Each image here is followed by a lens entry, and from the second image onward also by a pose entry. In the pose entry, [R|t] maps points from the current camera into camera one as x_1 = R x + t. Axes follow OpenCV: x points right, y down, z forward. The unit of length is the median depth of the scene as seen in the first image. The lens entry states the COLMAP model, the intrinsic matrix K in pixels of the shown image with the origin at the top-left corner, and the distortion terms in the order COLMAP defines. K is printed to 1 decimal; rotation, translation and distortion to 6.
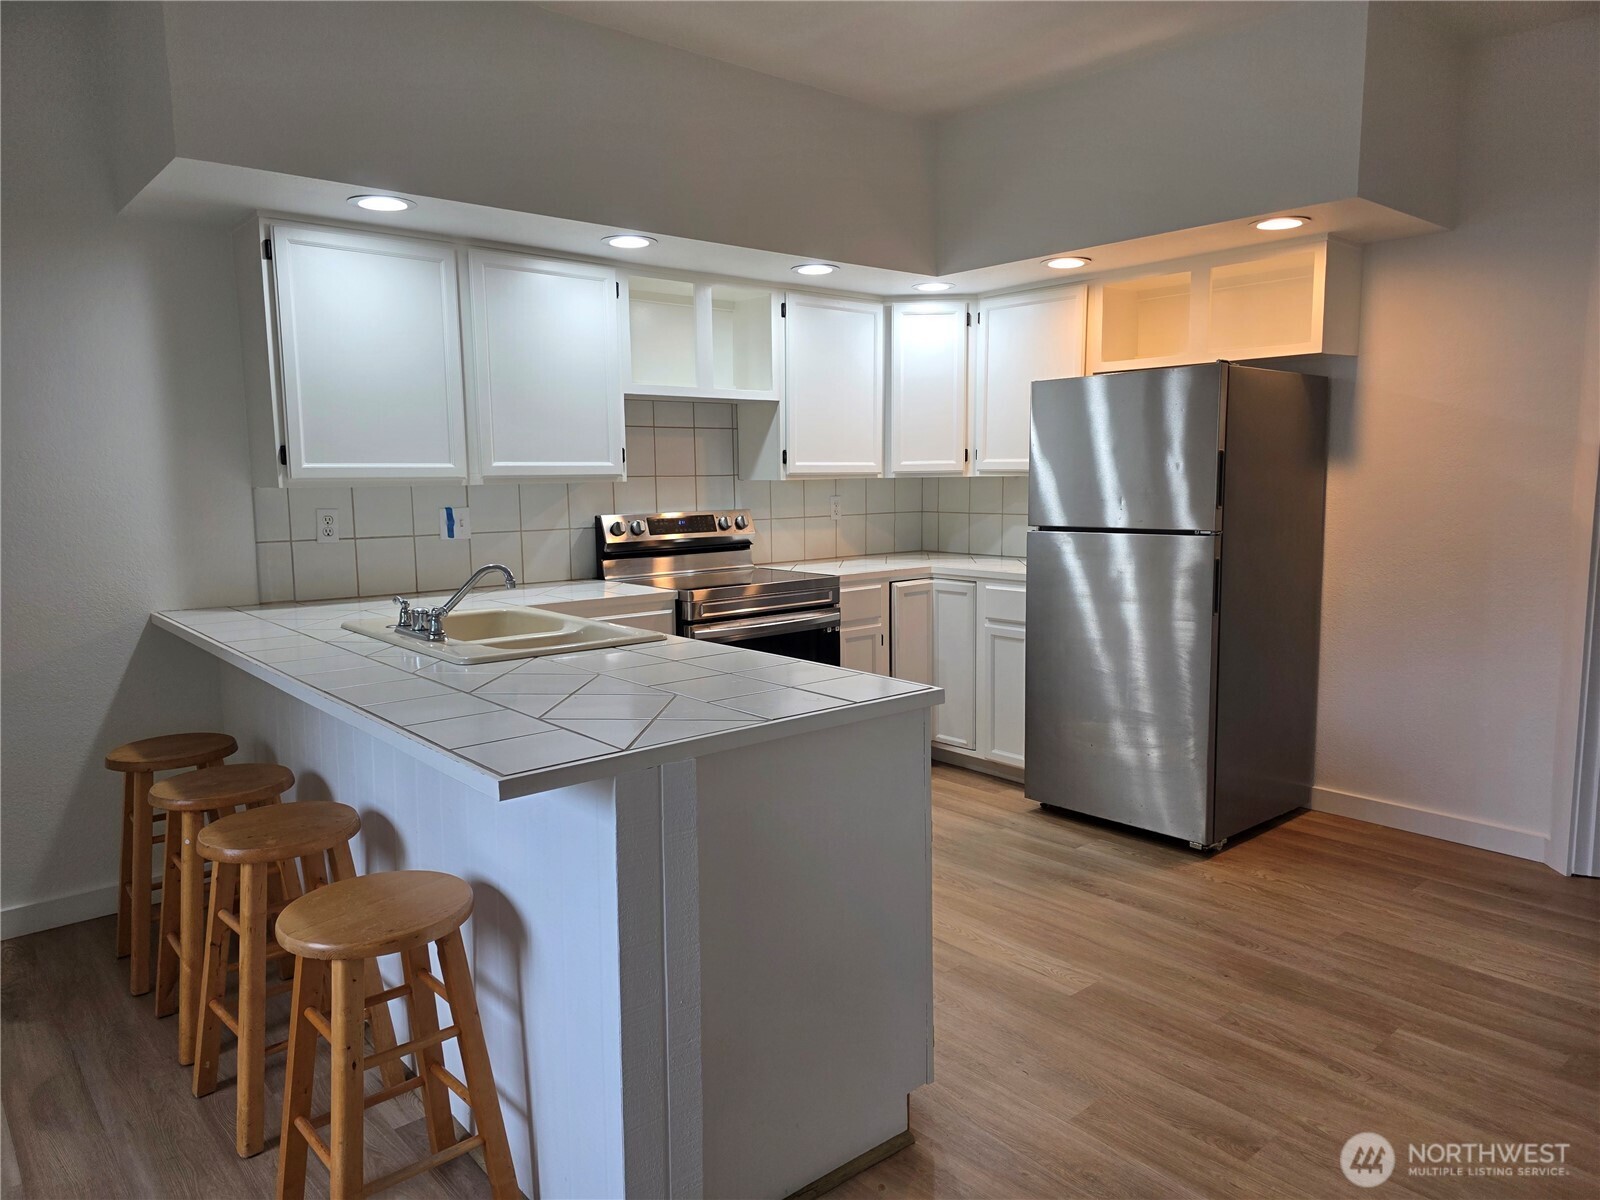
lens RADIAL K [[1079.6, 0, 792.0], [0, 1079.6, 603.4], [0, 0, 1]] dist [0.068618, -0.003848]
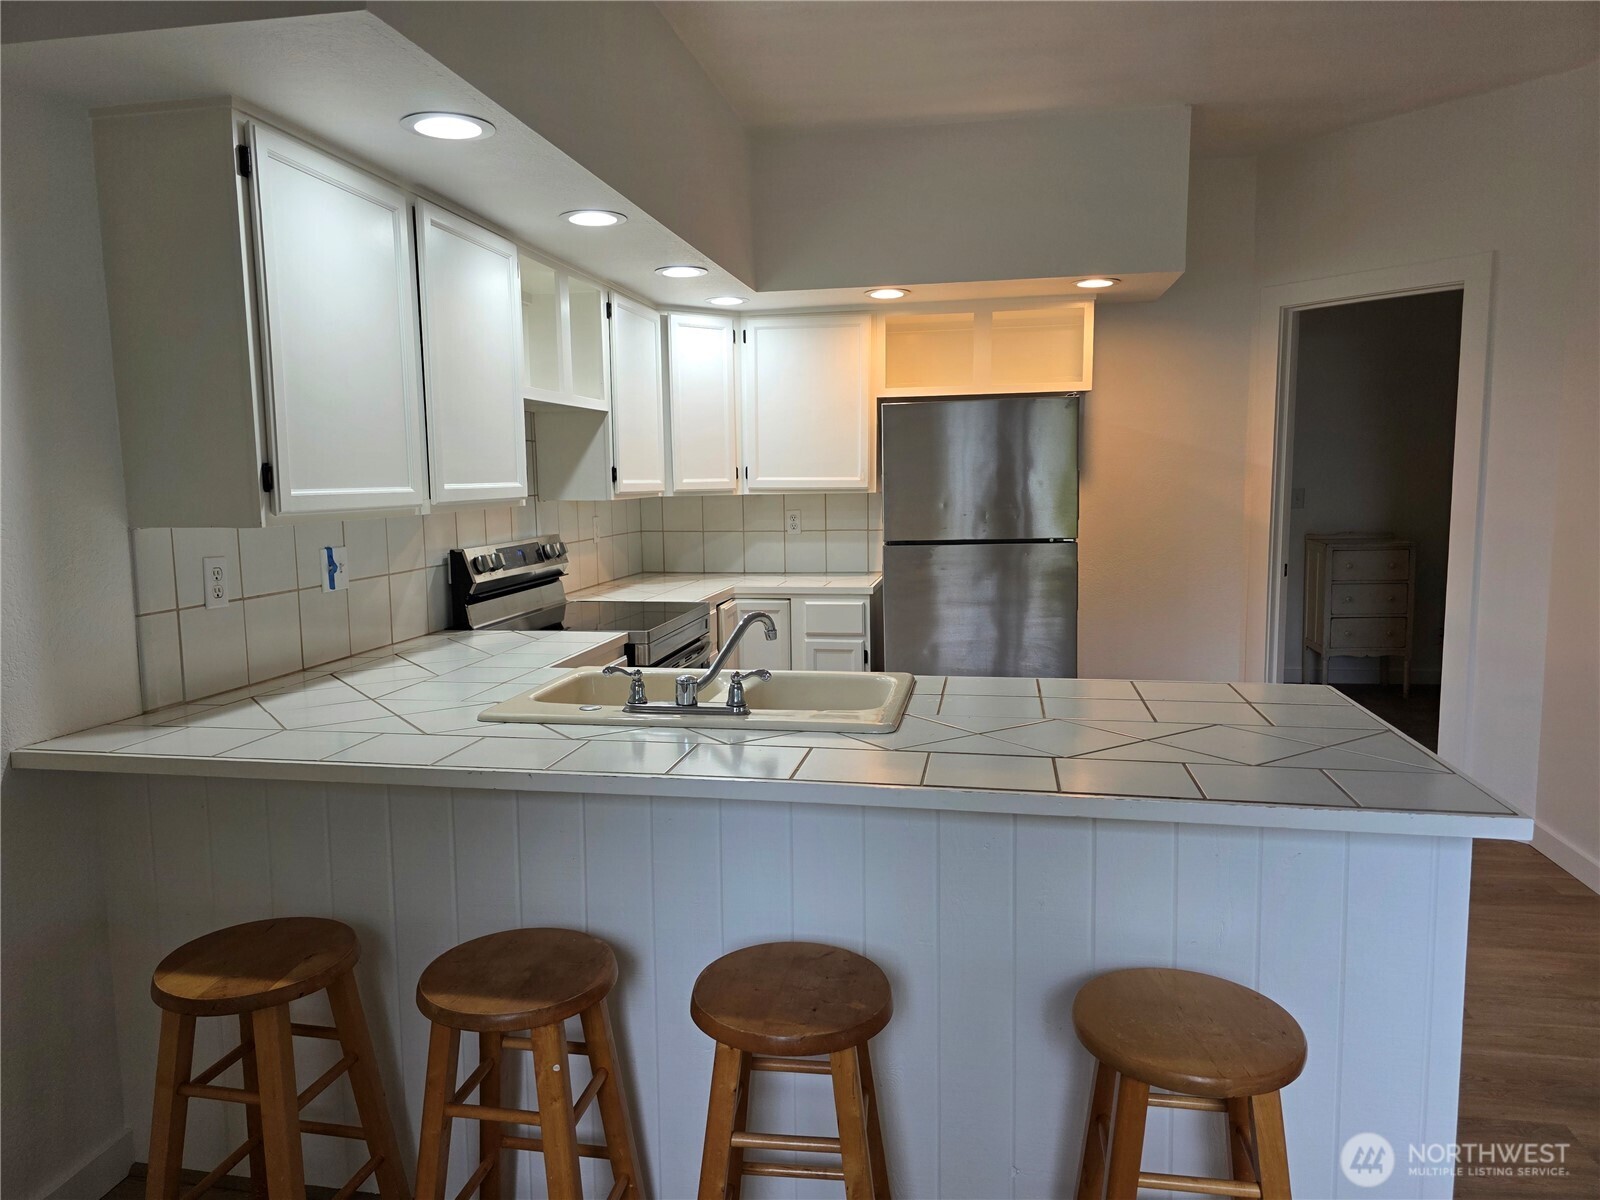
lens RADIAL K [[1079.6, 0, 792.1], [0, 1079.6, 598.5], [0, 0, 1]] dist [0.068618, -0.003848]
pose [[0.787016, -0.073076, 0.612590, -0.474810], [0.084174, 0.996393, 0.010718, -0.033158], [-0.611164, 0.043129, 0.790328, 0.222586]]
